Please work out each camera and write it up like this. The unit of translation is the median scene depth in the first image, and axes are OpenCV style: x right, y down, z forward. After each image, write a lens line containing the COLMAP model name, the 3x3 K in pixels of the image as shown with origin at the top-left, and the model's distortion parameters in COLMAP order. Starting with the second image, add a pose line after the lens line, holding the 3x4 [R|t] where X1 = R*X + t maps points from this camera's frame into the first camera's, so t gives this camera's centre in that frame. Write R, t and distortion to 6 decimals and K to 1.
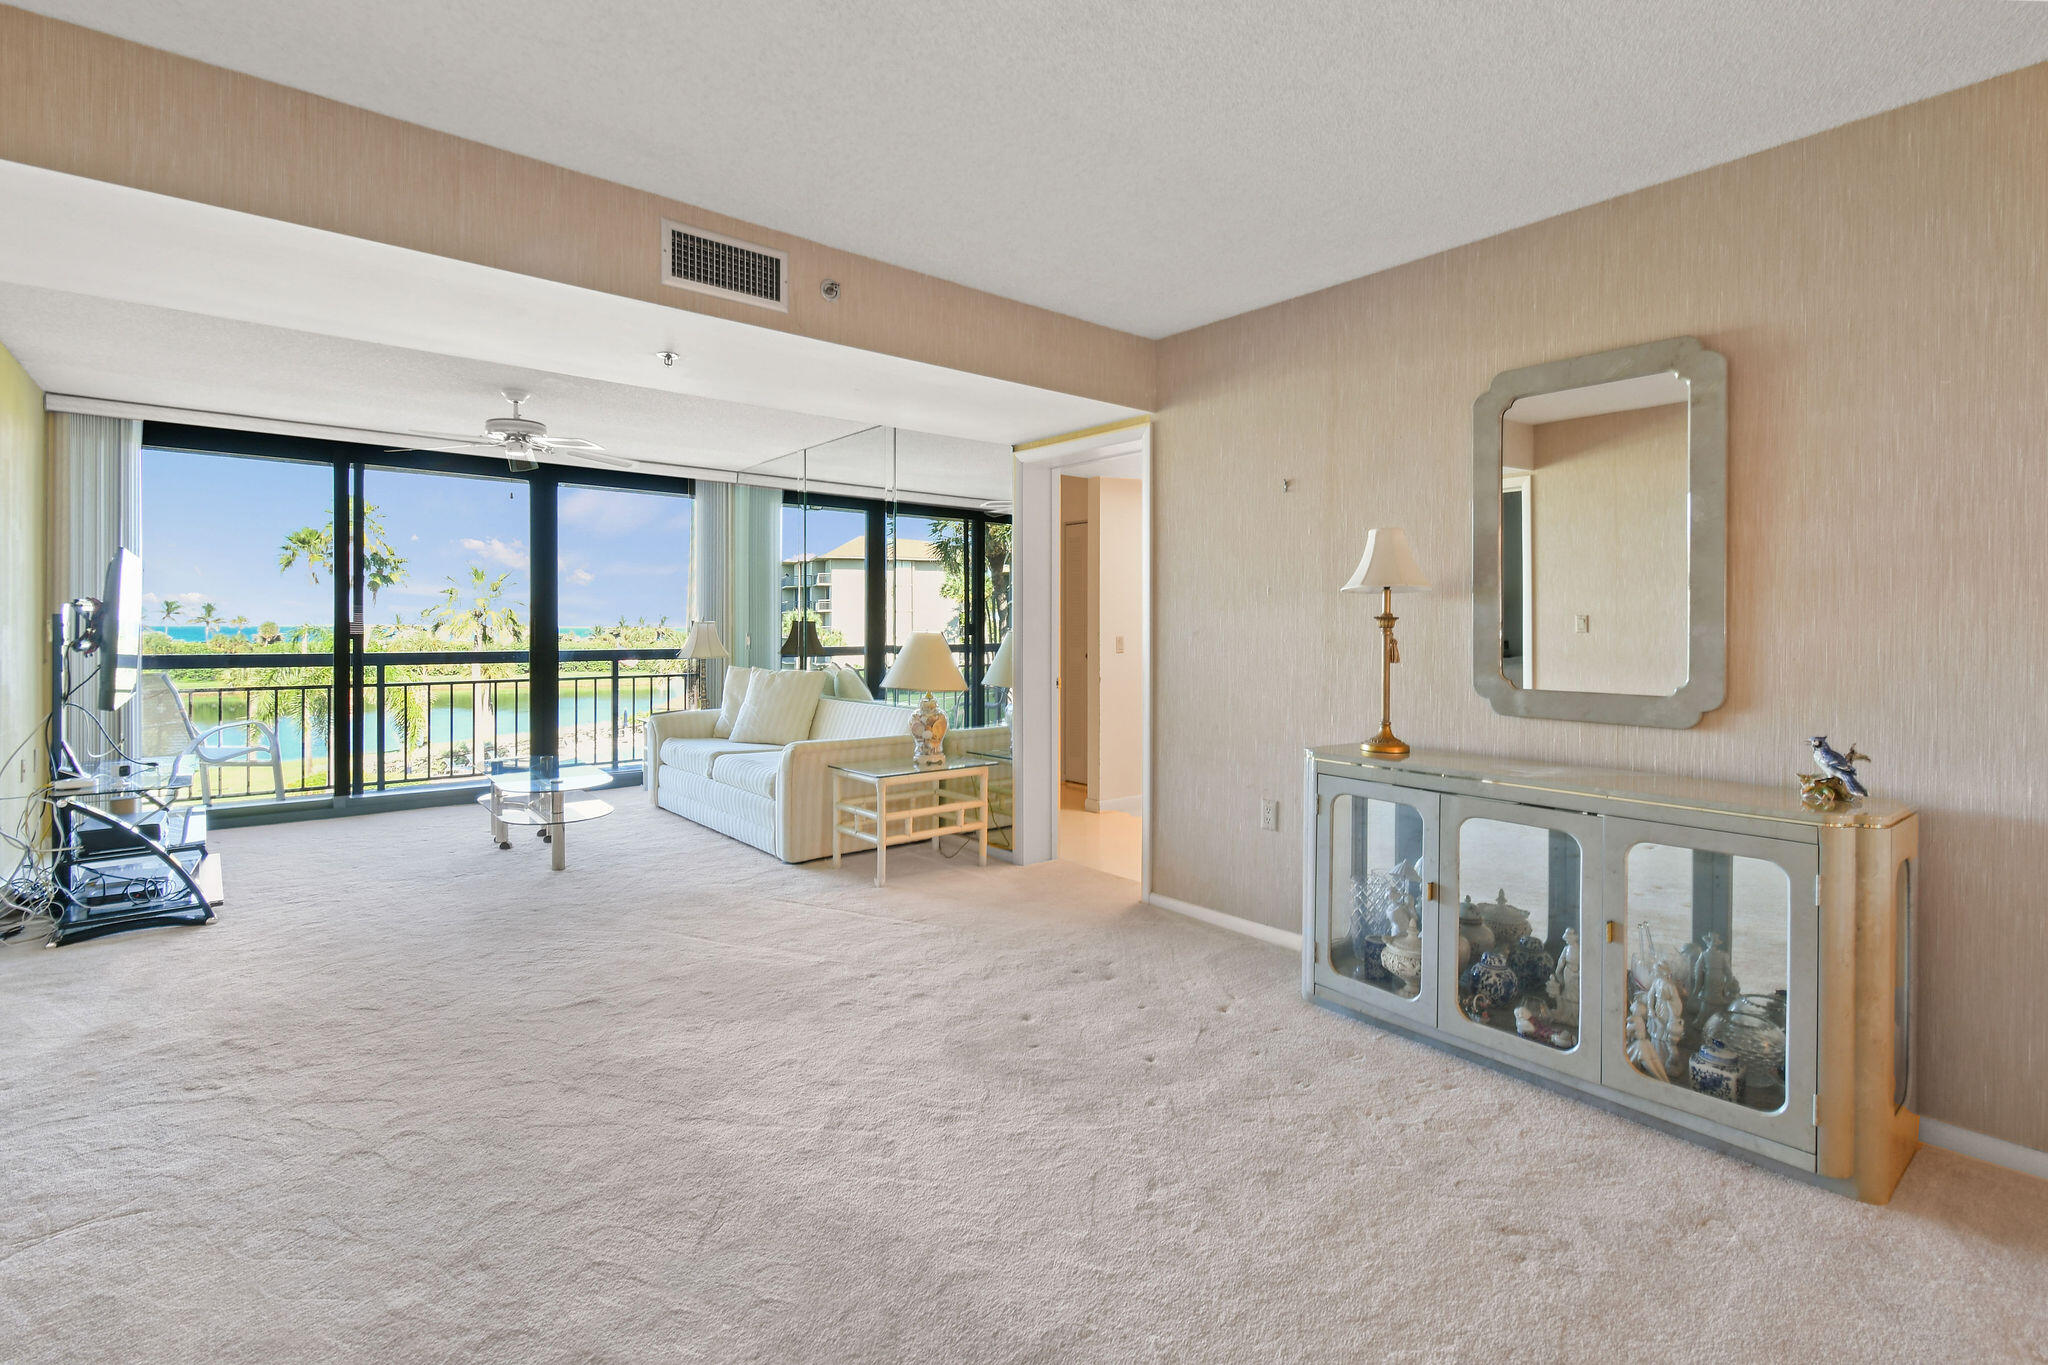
lens RADIAL K [[941.4, 0, 1023.0], [0, 941.4, 635.9], [0, 0, 1]] dist [-0.000447, -0.000283]
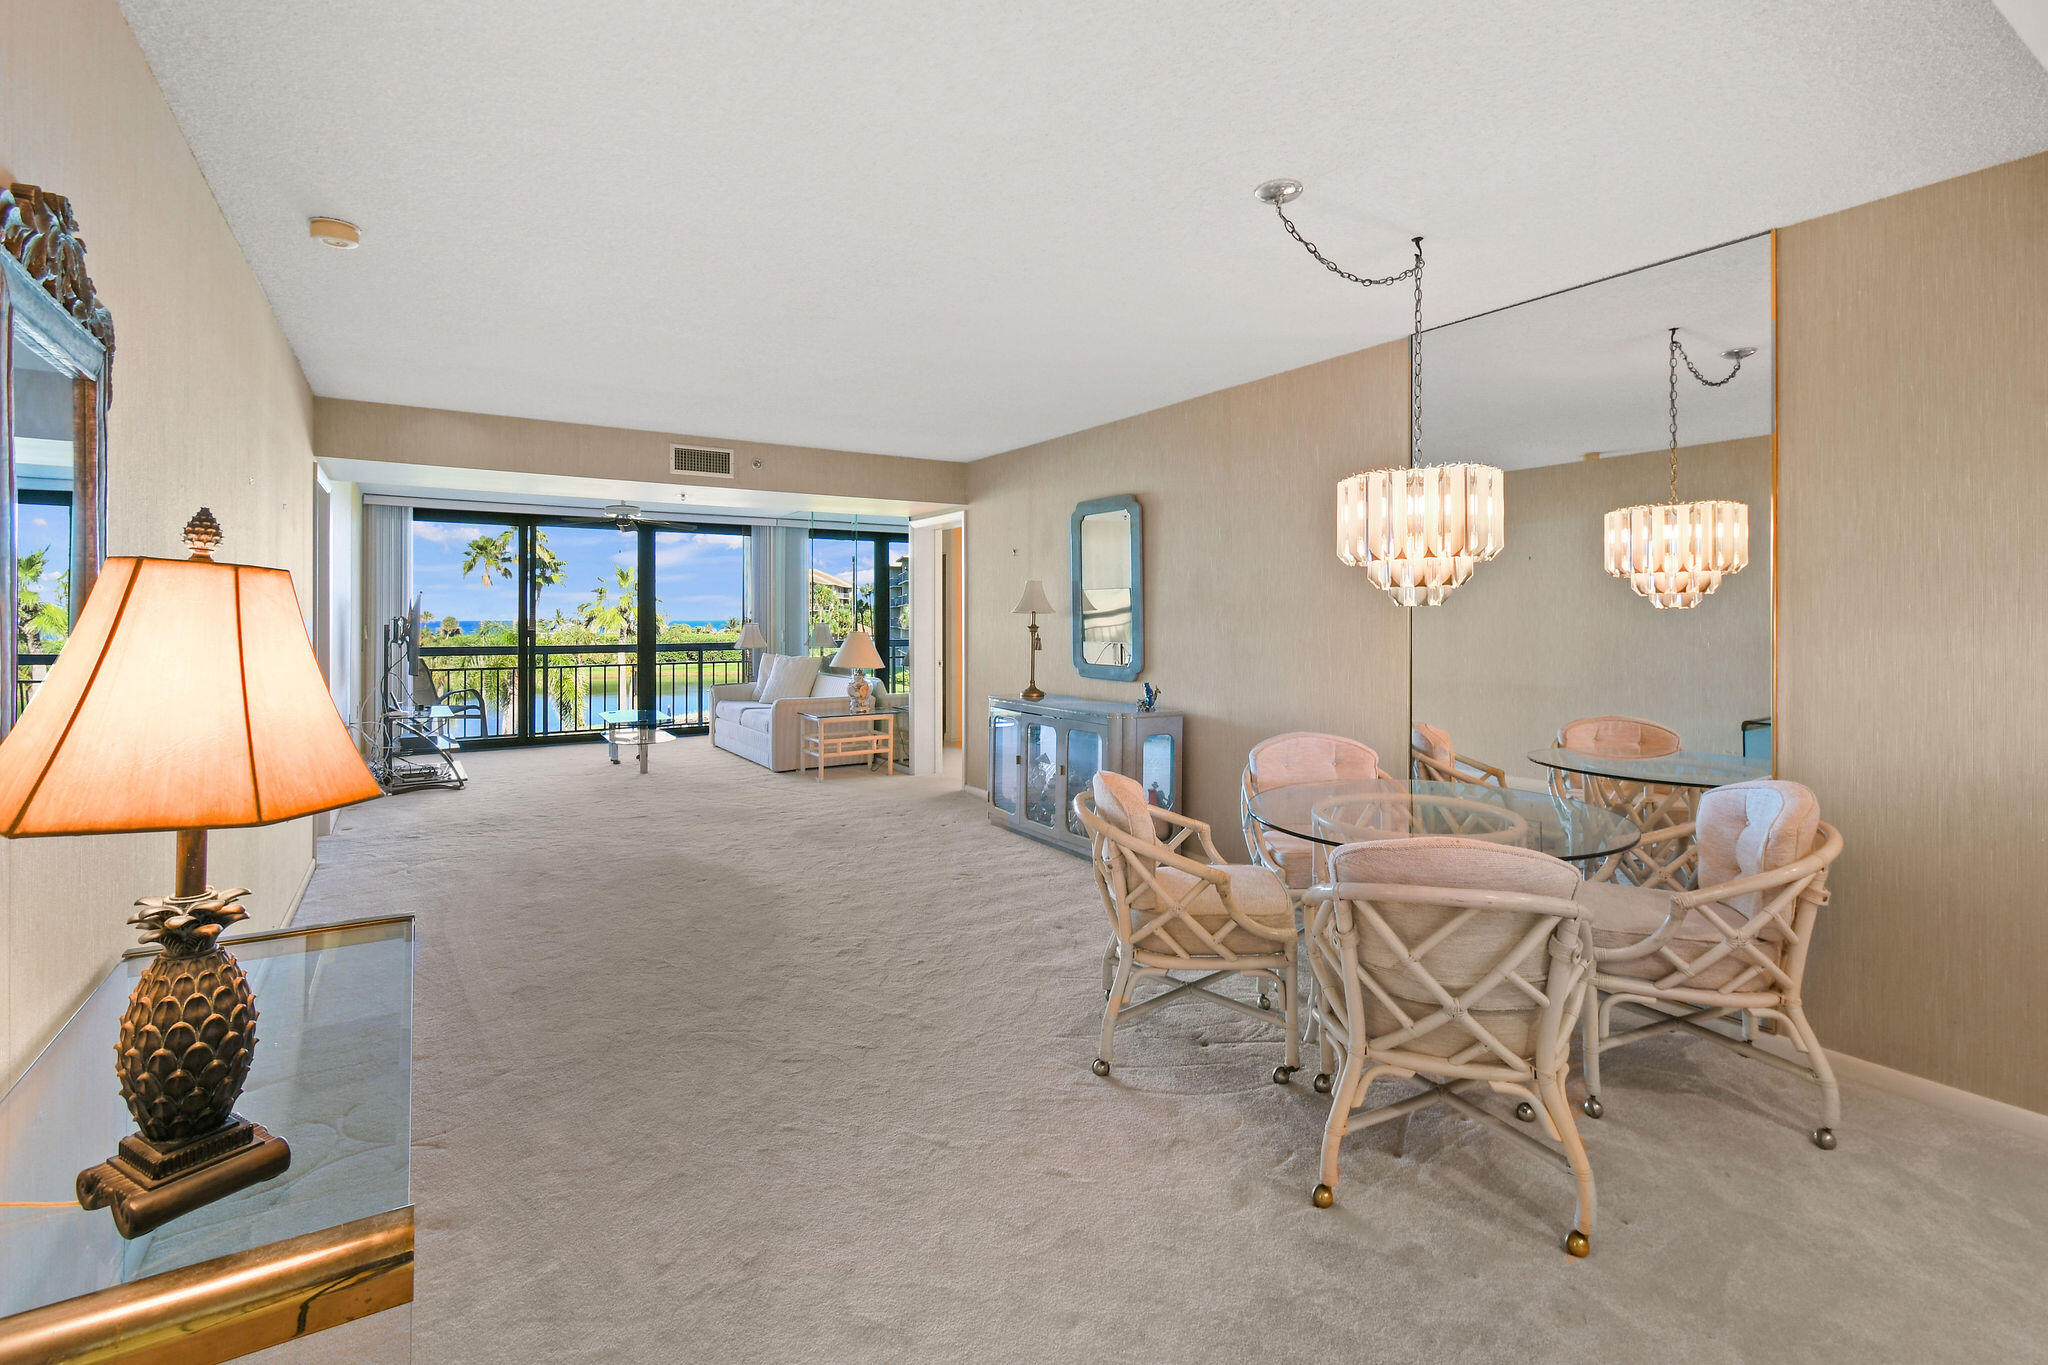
lens RADIAL K [[926.5, 0, 1025.7], [0, 926.5, 616.1], [0, 0, 1]] dist [0.000703, -0.000517]
pose [[0.992965, -0.005017, -0.118303, 0.328851], [0.003644, 0.999923, -0.011826, -0.010441], [0.118353, 0.011312, 0.992907, -0.491050]]
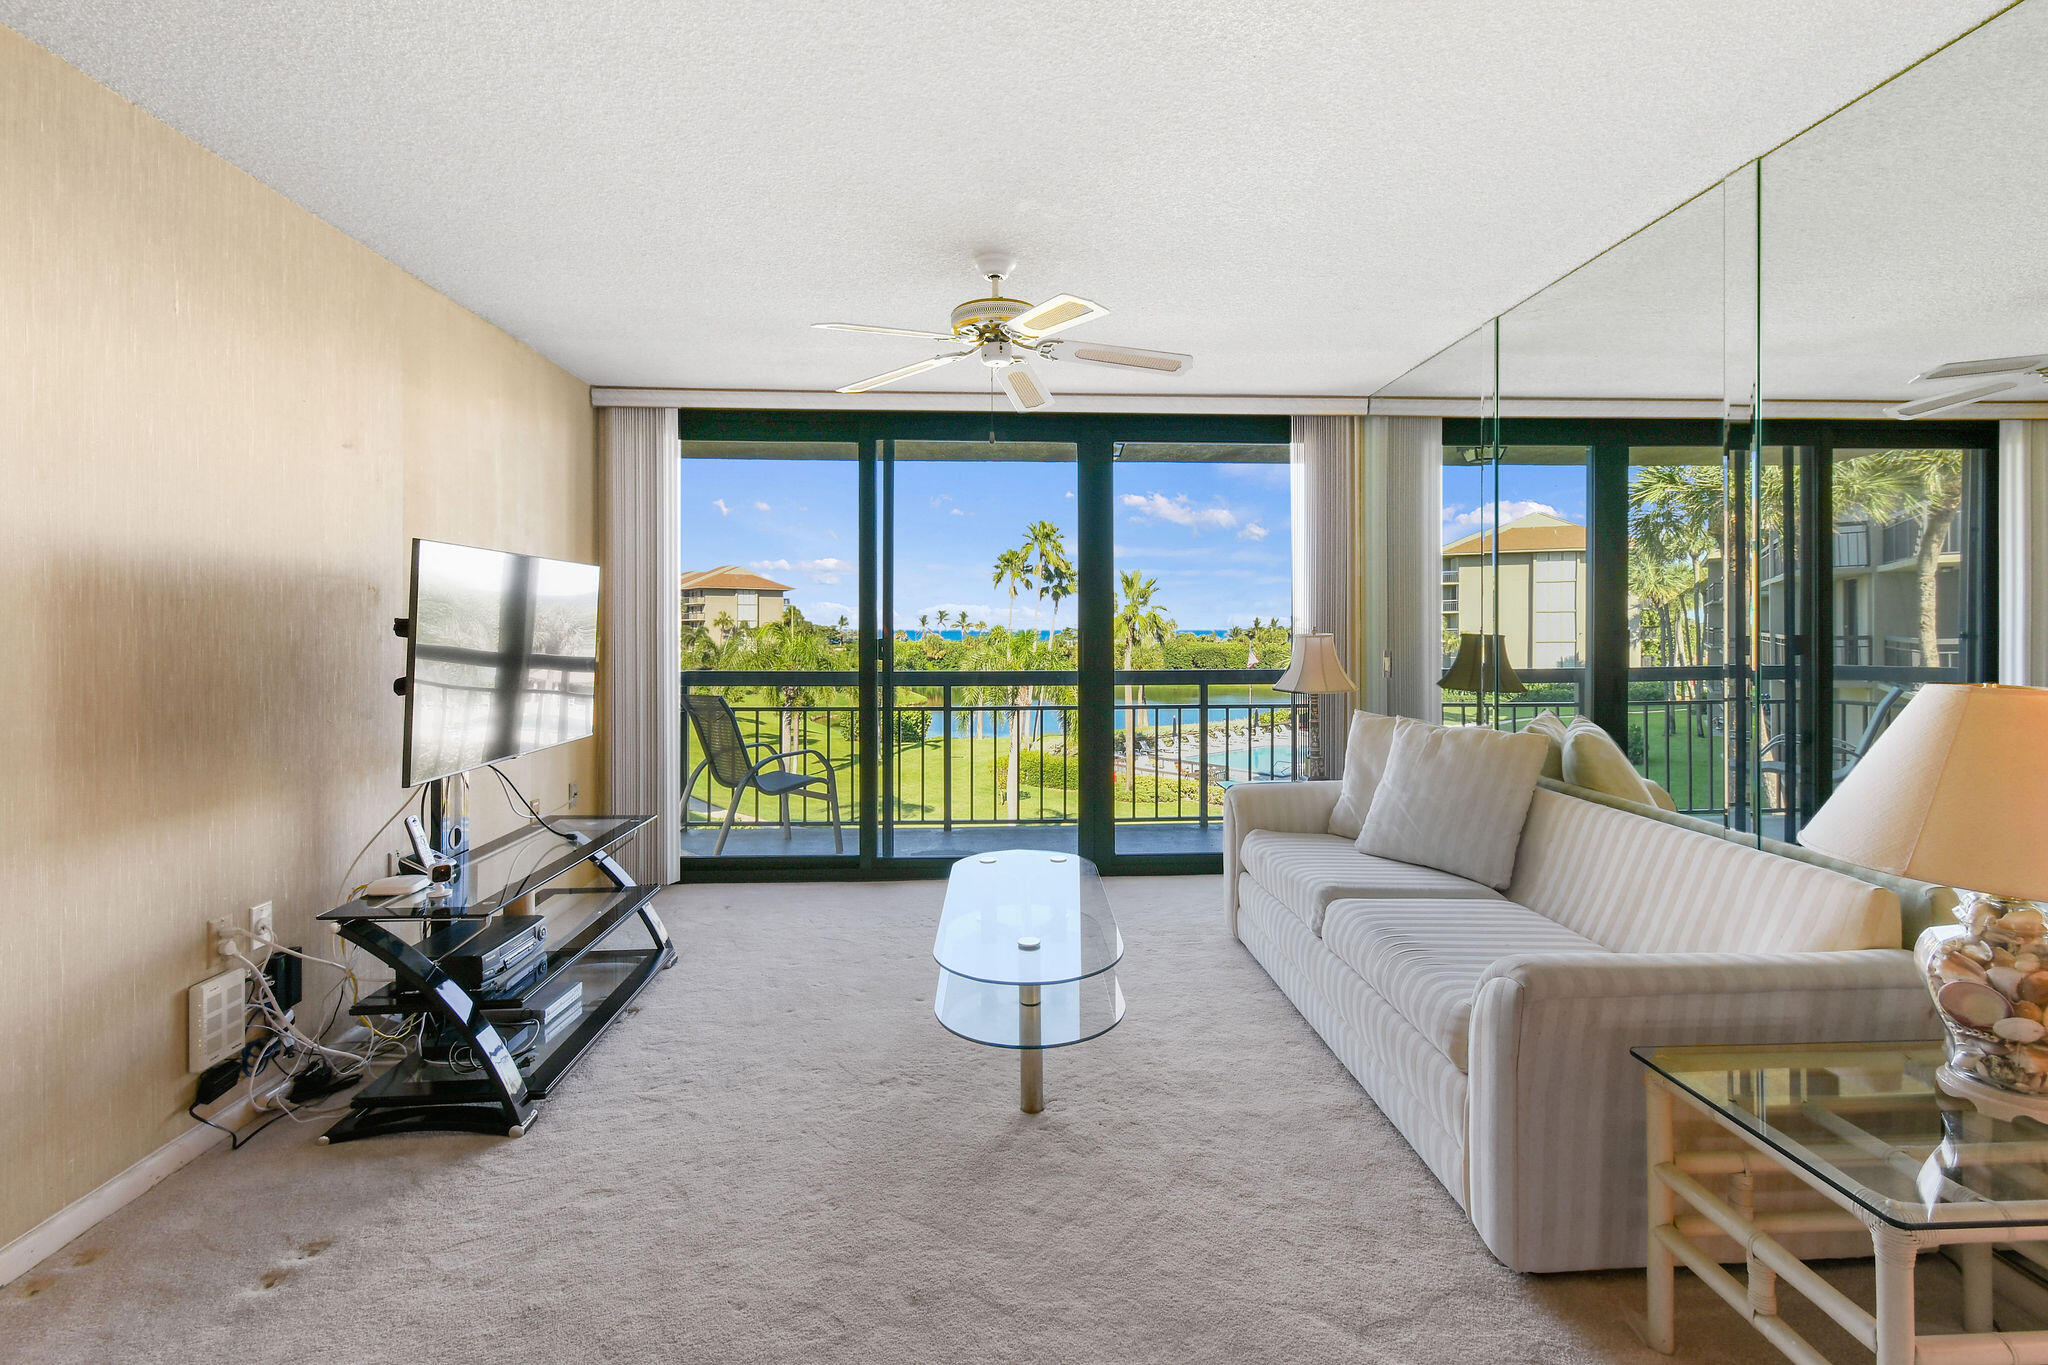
lens RADIAL K [[926.5, 0, 1025.7], [0, 926.5, 616.1], [0, 0, 1]] dist [0.000703, -0.000517]
pose [[0.797464, -0.010159, -0.603280, -0.150218], [-0.003748, 0.999756, -0.021790, -0.017211], [0.603354, 0.019638, 0.797231, 0.489563]]
